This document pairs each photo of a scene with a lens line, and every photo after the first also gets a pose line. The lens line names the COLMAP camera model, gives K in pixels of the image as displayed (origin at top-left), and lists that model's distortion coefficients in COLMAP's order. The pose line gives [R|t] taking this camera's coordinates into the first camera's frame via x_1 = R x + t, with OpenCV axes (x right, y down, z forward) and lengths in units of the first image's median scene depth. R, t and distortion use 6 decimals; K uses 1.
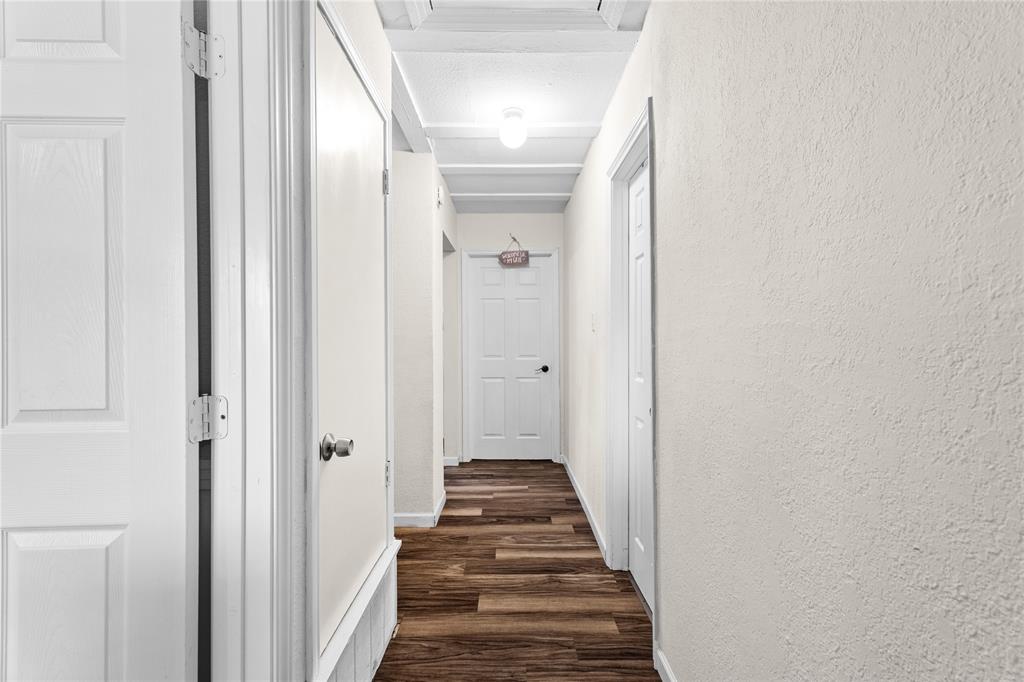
lens RADIAL K [[434.8, 0, 512.9], [0, 434.8, 341.0], [0, 0, 1]] dist [0.005223, 0.000989]
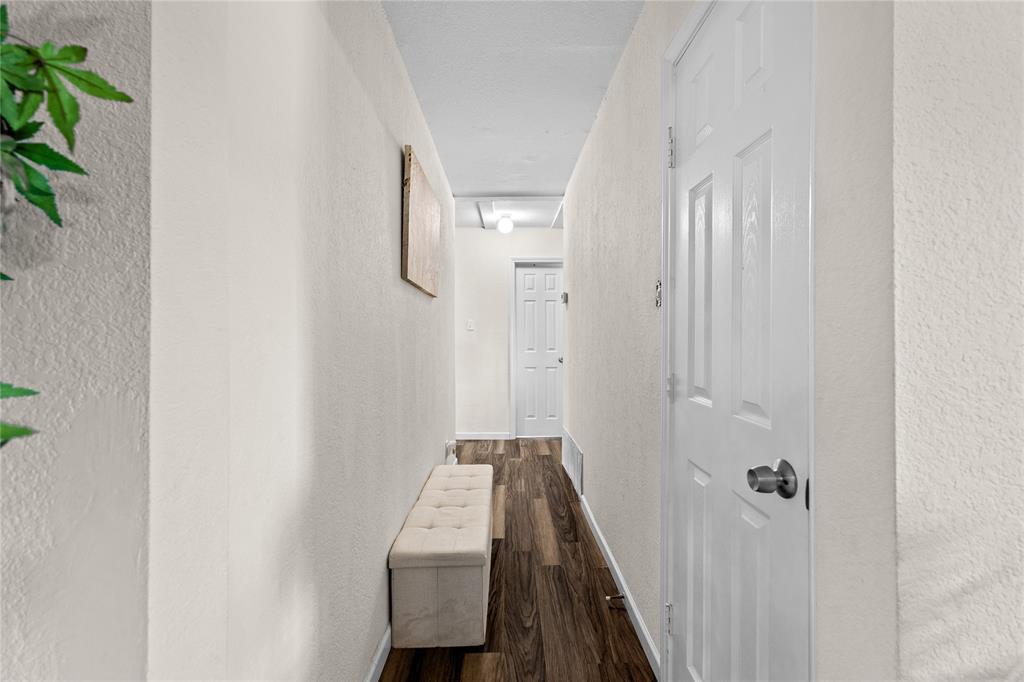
lens RADIAL K [[434.8, 0, 512.7], [0, 434.8, 336.8], [0, 0, 1]] dist [0.005223, 0.000989]
pose [[-0.009875, -0.003845, 0.999944, -1.972294], [0.002239, 0.999990, 0.003868, -0.000538], [-0.999949, 0.002278, -0.009867, 1.029162]]
